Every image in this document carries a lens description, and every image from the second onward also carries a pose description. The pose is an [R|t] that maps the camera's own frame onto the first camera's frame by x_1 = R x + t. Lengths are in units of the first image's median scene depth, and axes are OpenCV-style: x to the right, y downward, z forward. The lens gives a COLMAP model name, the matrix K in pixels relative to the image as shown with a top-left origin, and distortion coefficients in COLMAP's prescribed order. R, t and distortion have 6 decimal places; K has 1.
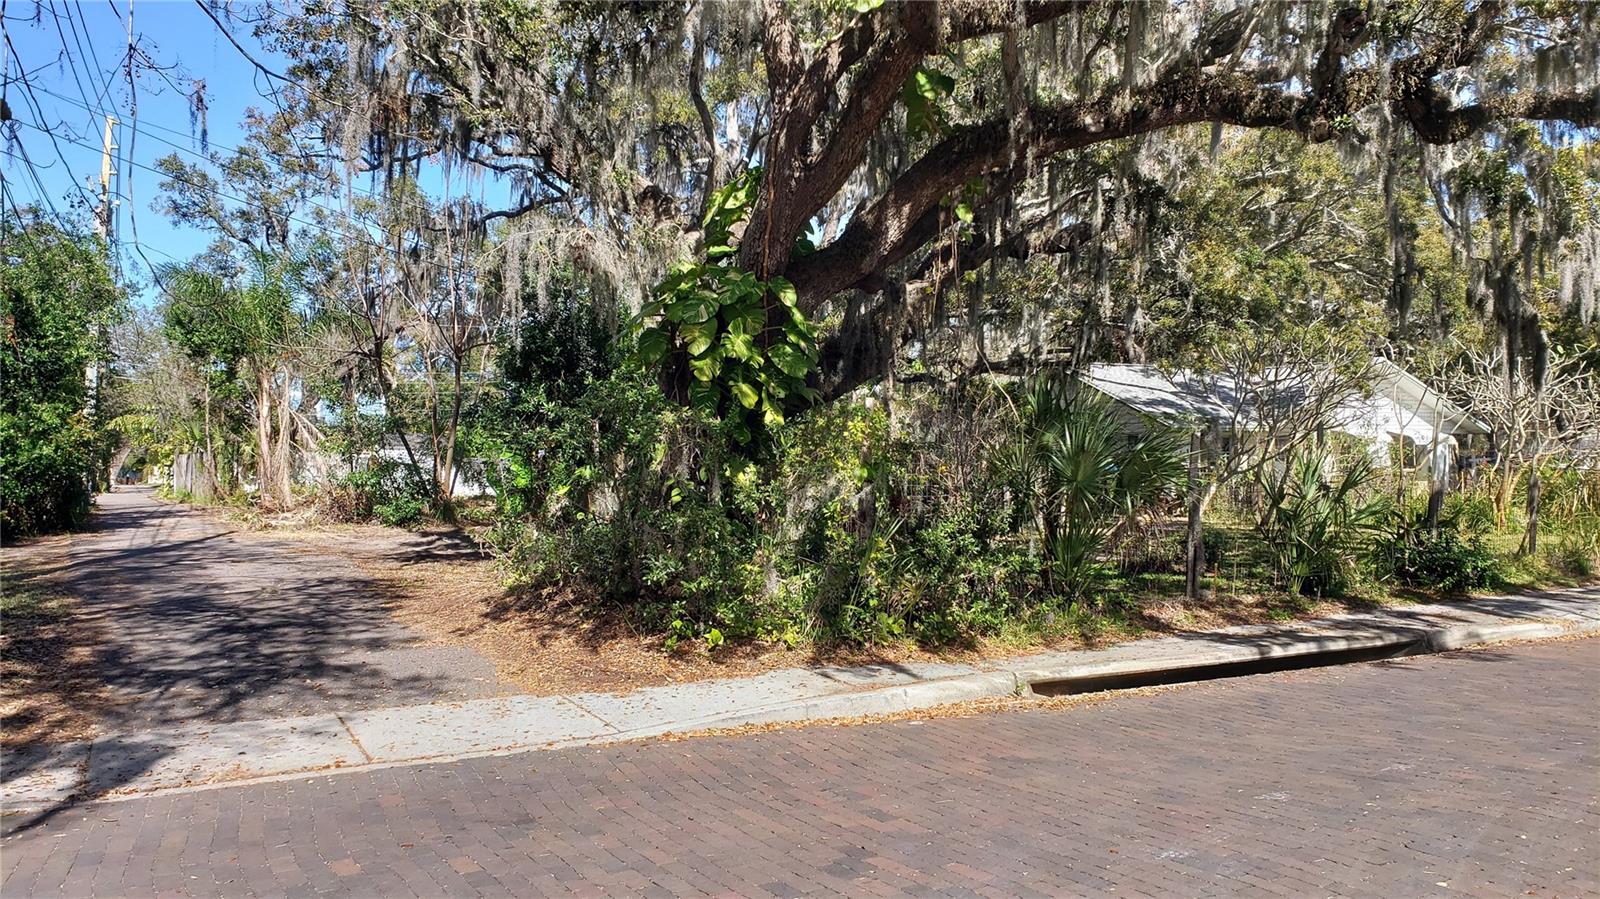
lens RADIAL K [[1242.7, 0, 799.1], [0, 1242.7, 447.4], [0, 0, 1]] dist [0.044571, -0.052080]
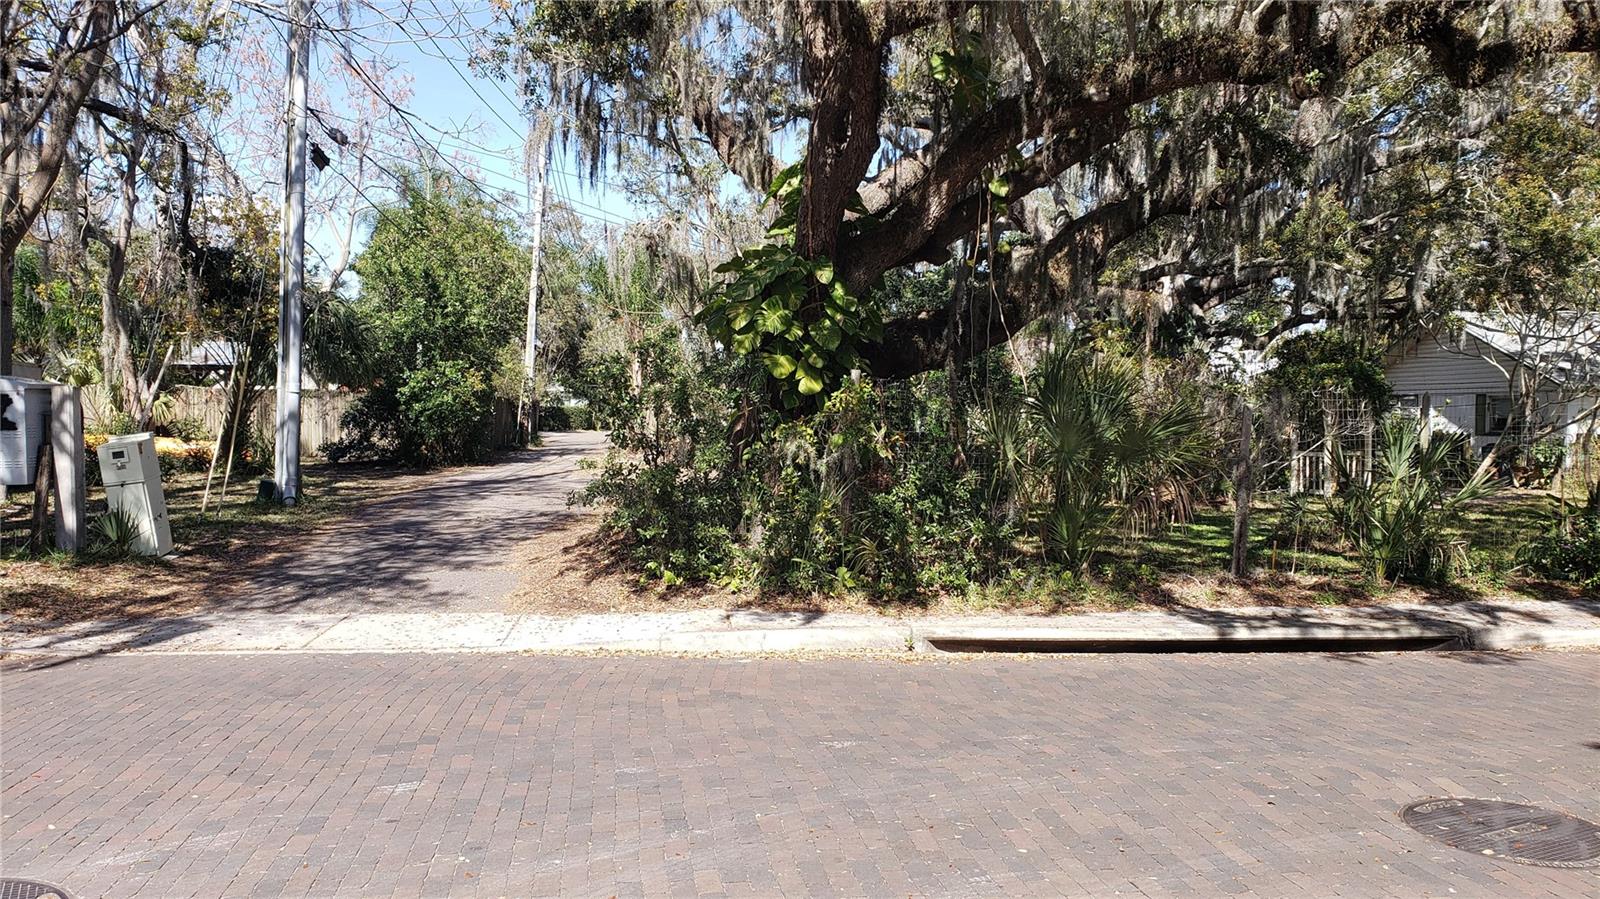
lens RADIAL K [[1242.7, 0, 805.0], [0, 1242.7, 452.2], [0, 0, 1]] dist [0.044571, -0.052080]
pose [[0.924729, 0.030076, -0.379436, 0.400439], [-0.012530, 0.998738, 0.048629, -0.018973], [0.380420, -0.040214, 0.923939, -0.018748]]
